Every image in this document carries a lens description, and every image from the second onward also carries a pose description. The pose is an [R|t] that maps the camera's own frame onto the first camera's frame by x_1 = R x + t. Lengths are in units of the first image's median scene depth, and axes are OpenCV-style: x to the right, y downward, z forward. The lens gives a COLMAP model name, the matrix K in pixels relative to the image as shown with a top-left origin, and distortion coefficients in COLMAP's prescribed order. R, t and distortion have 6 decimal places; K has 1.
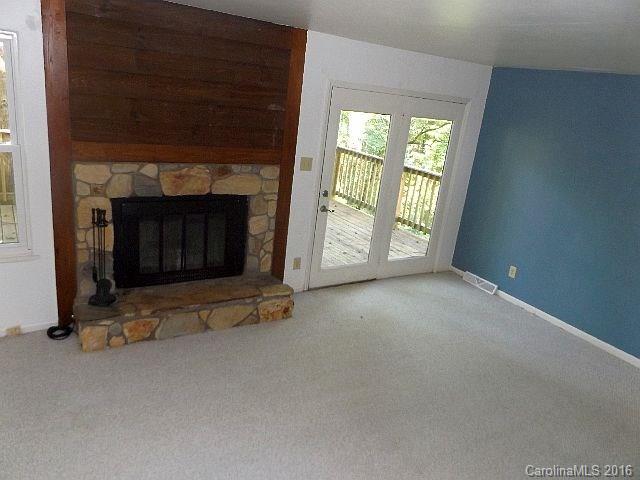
lens RADIAL K [[470.6, 0, 320.3], [0, 470.6, 240.5], [0, 0, 1]] dist [0.003118, 0.000429]
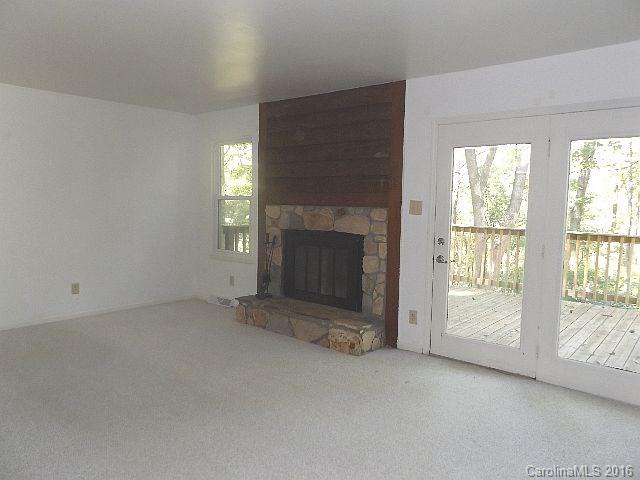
lens RADIAL K [[470.6, 0, 319.7], [0, 470.6, 238.7], [0, 0, 1]] dist [0.003118, 0.000429]
pose [[0.298789, -0.028580, -0.953891, 0.879725], [-0.275928, 0.954271, -0.115021, 0.067248], [0.913558, 0.297572, 0.277240, 0.609132]]
